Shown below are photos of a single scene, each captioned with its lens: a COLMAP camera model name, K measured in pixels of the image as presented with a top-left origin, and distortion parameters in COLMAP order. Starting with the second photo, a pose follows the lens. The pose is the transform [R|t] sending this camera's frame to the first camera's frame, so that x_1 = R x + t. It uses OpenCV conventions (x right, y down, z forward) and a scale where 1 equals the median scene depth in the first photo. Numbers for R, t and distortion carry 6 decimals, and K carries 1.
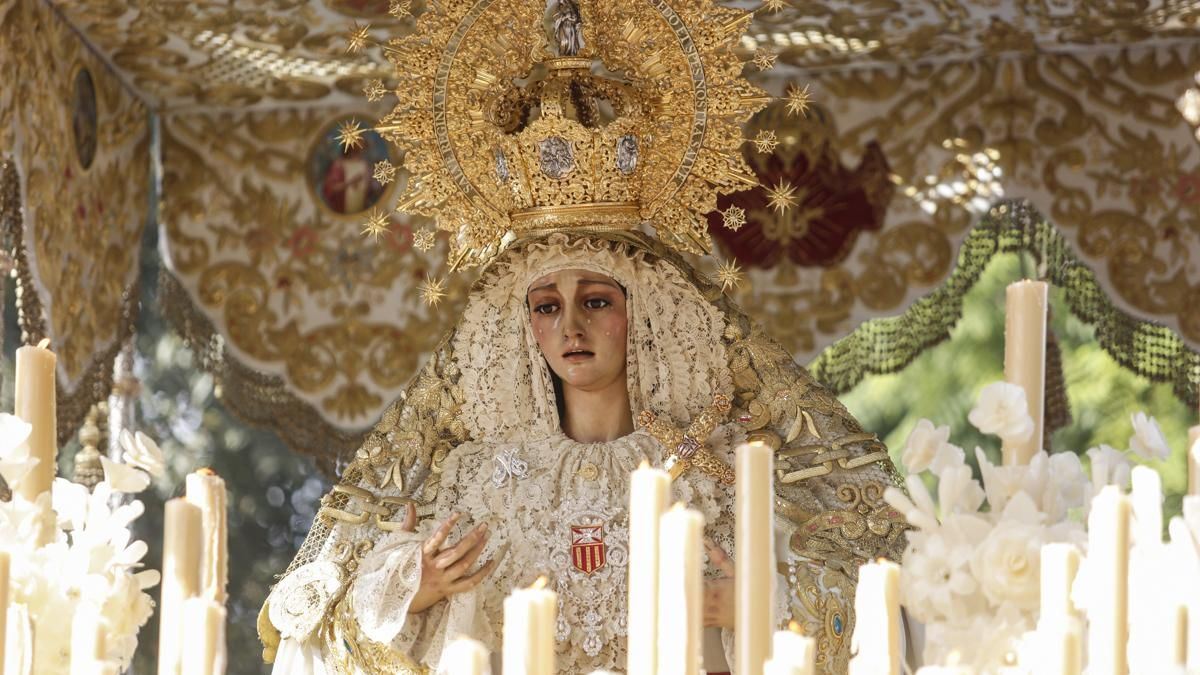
lens RADIAL K [[6677.6, 0, 571.0], [0, 6677.6, 309.2], [0, 0, 1]] dist [1.949781, 0.000000]
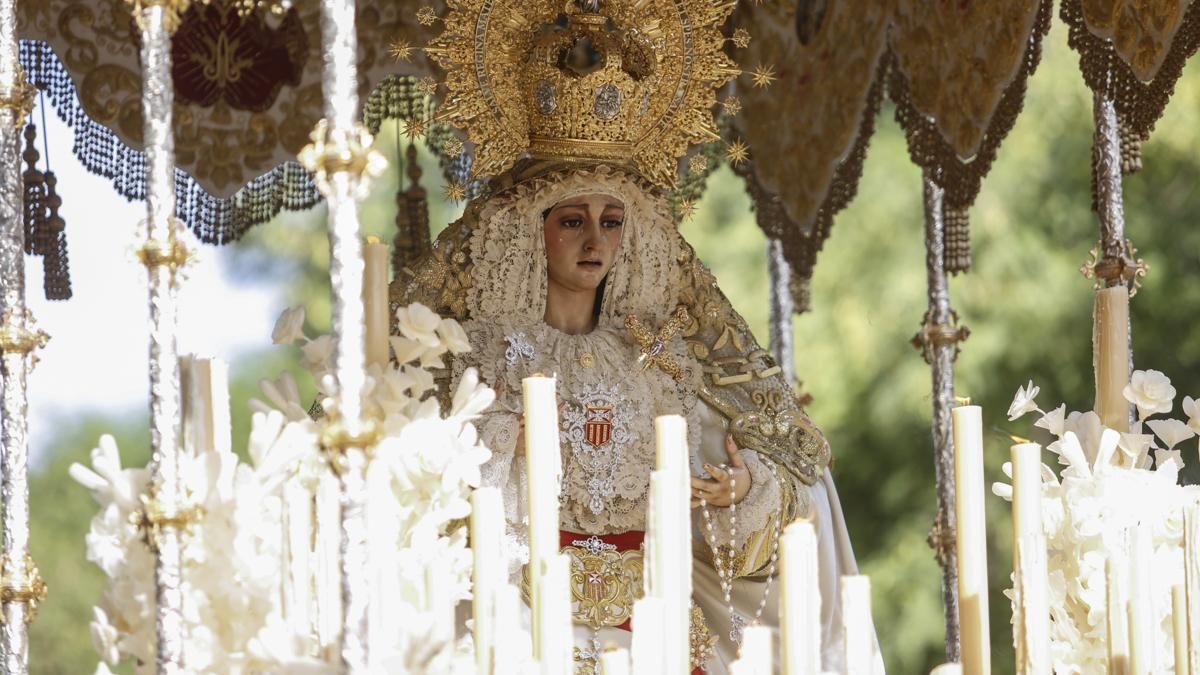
lens RADIAL K [[6677.6, 0, 585.2], [0, 6677.6, 297.1], [0, 0, 1]] dist [1.949781, 0.000000]
pose [[0.791583, 0.092071, 0.604086, -0.725706], [-0.147995, 0.988038, 0.043338, -0.039323], [-0.592870, -0.123707, 0.795740, 0.034516]]
